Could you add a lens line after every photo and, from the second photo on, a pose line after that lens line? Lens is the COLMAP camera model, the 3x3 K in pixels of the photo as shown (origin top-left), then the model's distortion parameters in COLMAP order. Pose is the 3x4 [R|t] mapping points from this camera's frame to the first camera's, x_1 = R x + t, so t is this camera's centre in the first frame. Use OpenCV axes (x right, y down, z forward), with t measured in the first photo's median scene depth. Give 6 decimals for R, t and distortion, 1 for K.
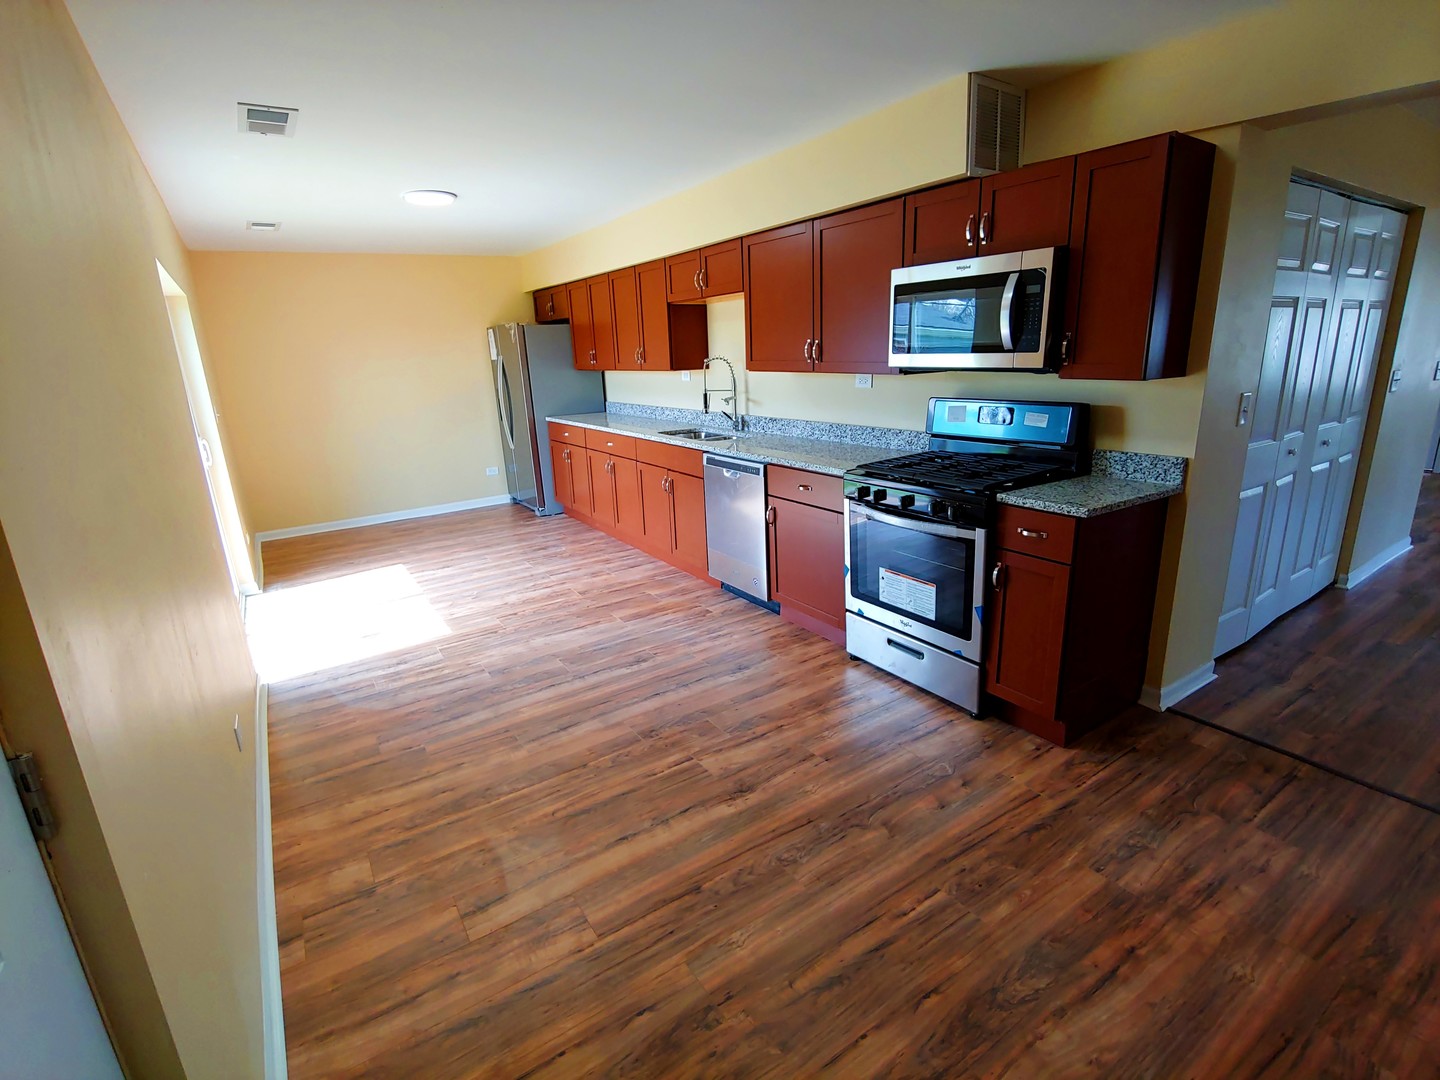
lens RADIAL K [[689.0, 0, 723.1], [0, 689.0, 536.4], [0, 0, 1]] dist [-0.013386, -0.004767]
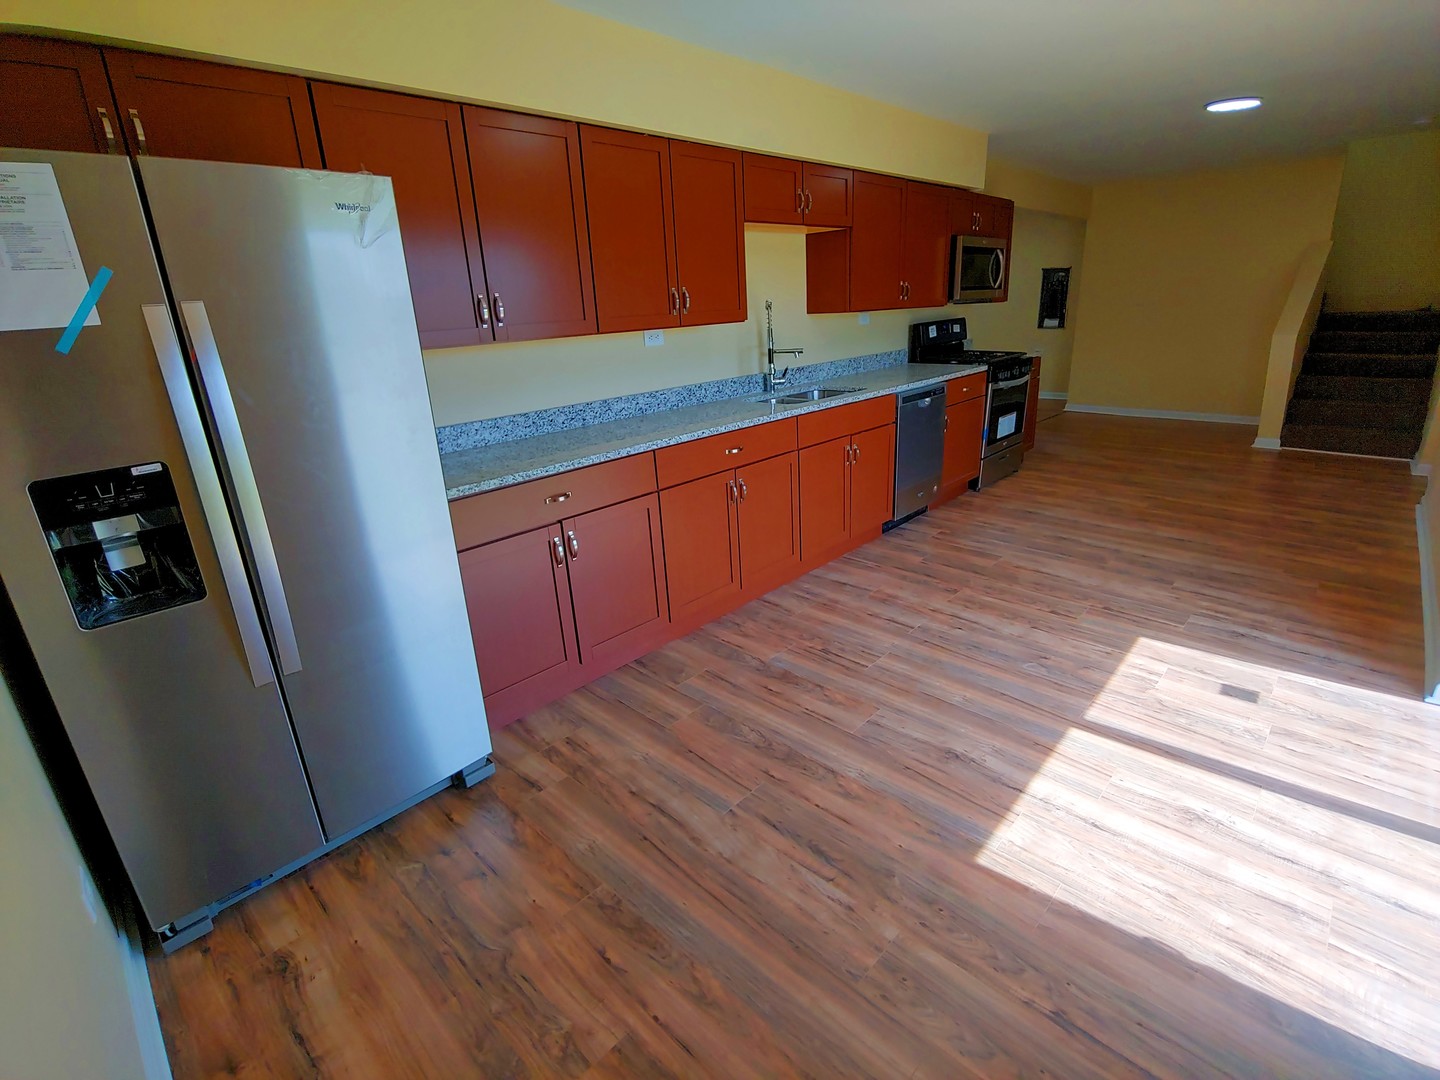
lens RADIAL K [[689.0, 0, 723.1], [0, 689.0, 536.4], [0, 0, 1]] dist [-0.013386, -0.004767]
pose [[-0.224424, -0.270546, 0.936183, -0.954076], [0.314667, 0.889108, 0.332374, -0.350120], [-0.922290, 0.369179, -0.114406, 1.448970]]
